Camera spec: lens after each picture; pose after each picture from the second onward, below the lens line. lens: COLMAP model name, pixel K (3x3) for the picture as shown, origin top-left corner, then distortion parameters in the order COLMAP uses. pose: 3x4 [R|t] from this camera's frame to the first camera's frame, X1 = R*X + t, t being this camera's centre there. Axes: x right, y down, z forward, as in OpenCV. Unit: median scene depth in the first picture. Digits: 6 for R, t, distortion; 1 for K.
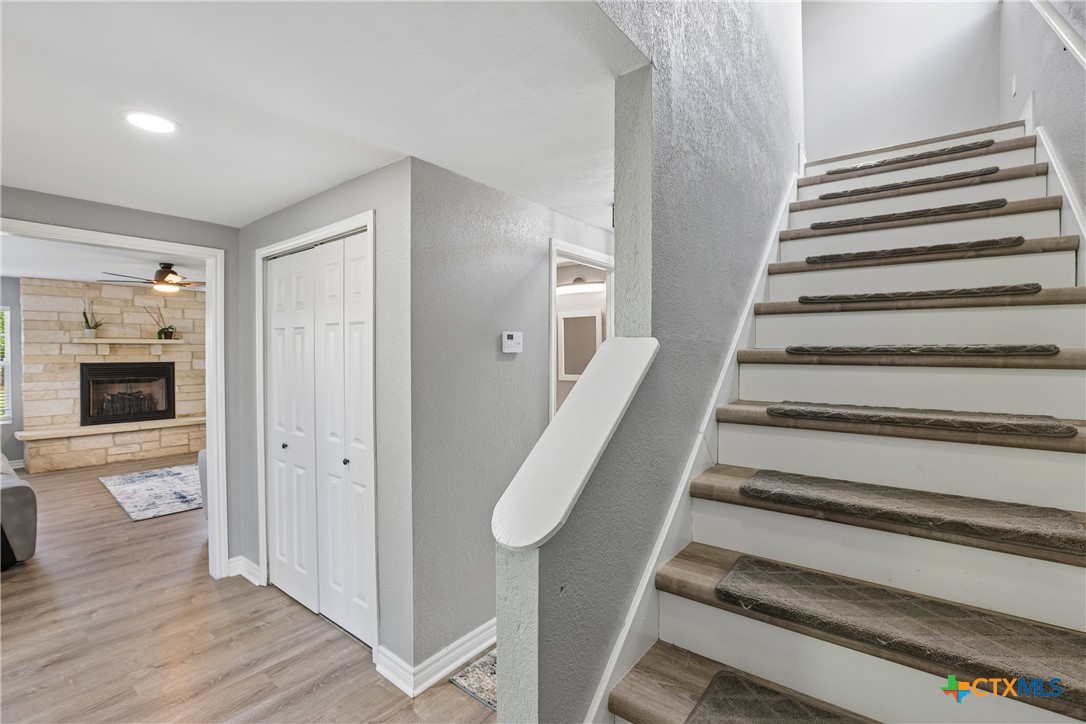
lens RADIAL K [[485.4, 0, 567.2], [0, 485.4, 359.2], [0, 0, 1]] dist [-0.052588, 0.010026]
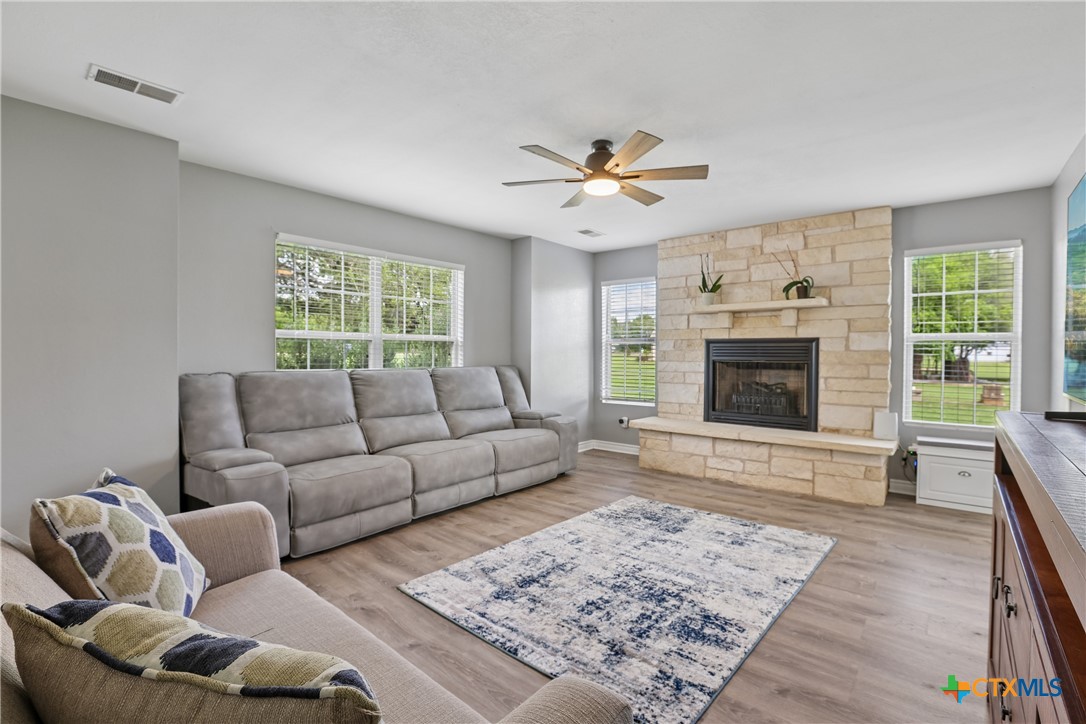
lens RADIAL K [[485.4, 0, 551.8], [0, 485.4, 359.7], [0, 0, 1]] dist [-0.052588, 0.010026]
pose [[-0.065130, 0.010516, -0.997821, -0.332346], [-0.018632, 0.999757, 0.011753, 0.052922], [0.997703, 0.019357, -0.064919, 1.123525]]
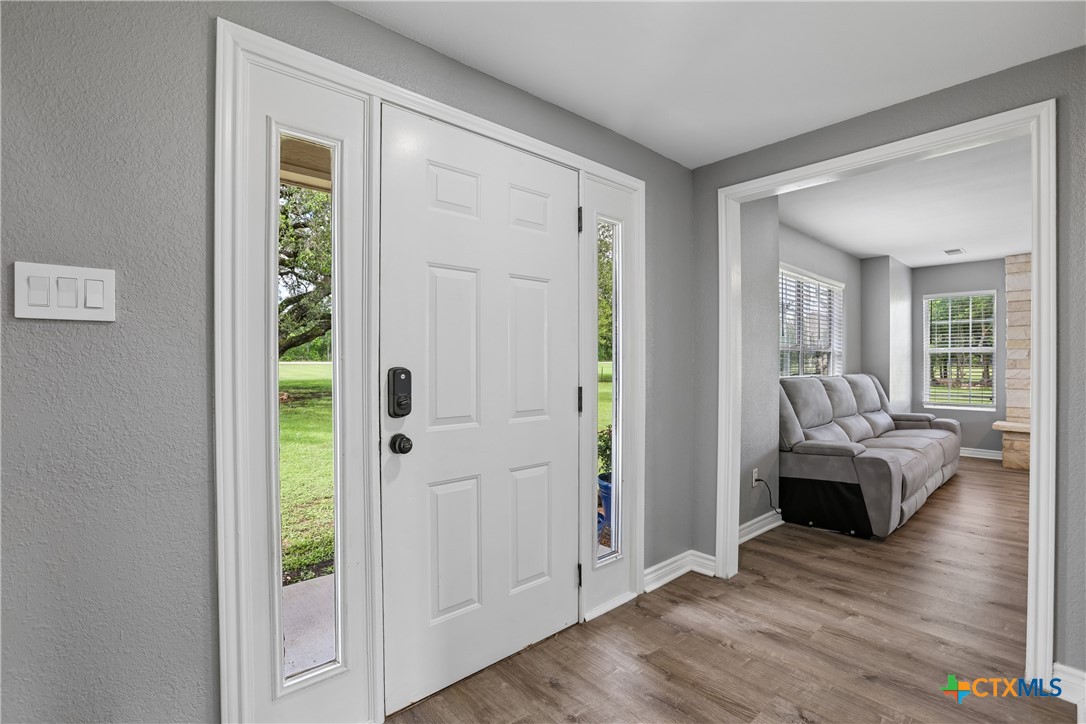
lens RADIAL K [[485.4, 0, 525.4], [0, 485.4, 363.5], [0, 0, 1]] dist [-0.052588, 0.010026]
pose [[-0.246674, 0.005637, -0.969082, -0.040618], [-0.013340, 0.999869, 0.009212, 0.057250], [0.969007, 0.015200, -0.246566, 0.373086]]
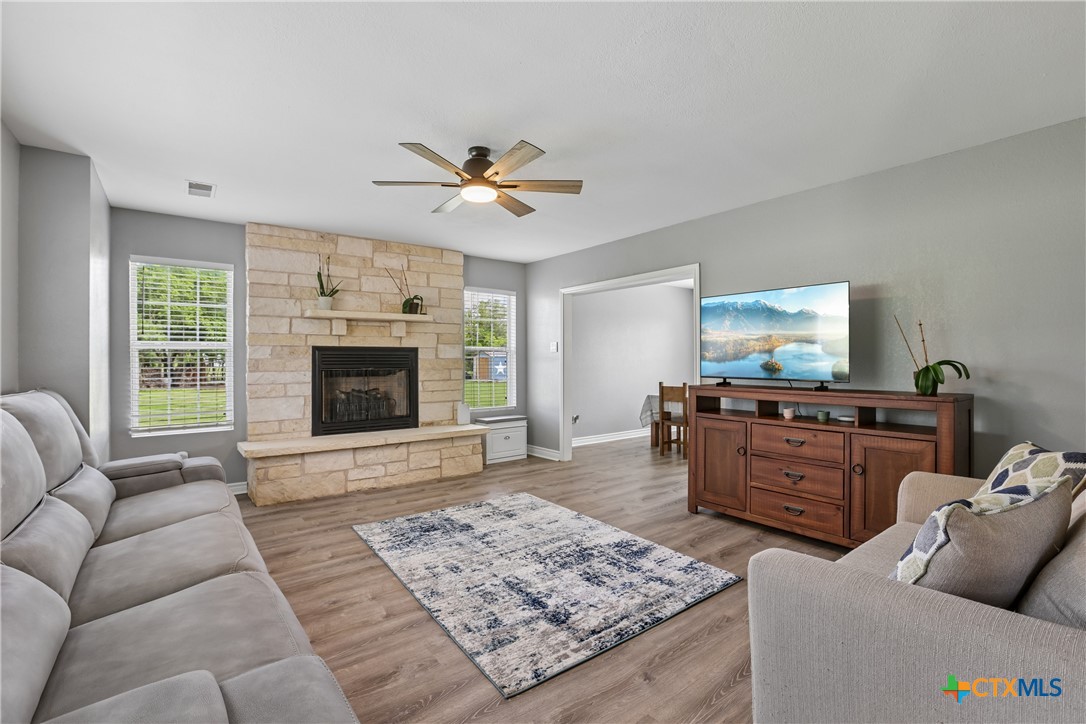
lens RADIAL K [[485.4, 0, 542.8], [0, 485.4, 359.6], [0, 0, 1]] dist [-0.052588, 0.010026]
pose [[0.960549, -0.006144, -0.278045, -0.722942], [0.001823, 0.999874, -0.015797, 0.057405], [0.278107, 0.014667, 0.960438, 0.561633]]
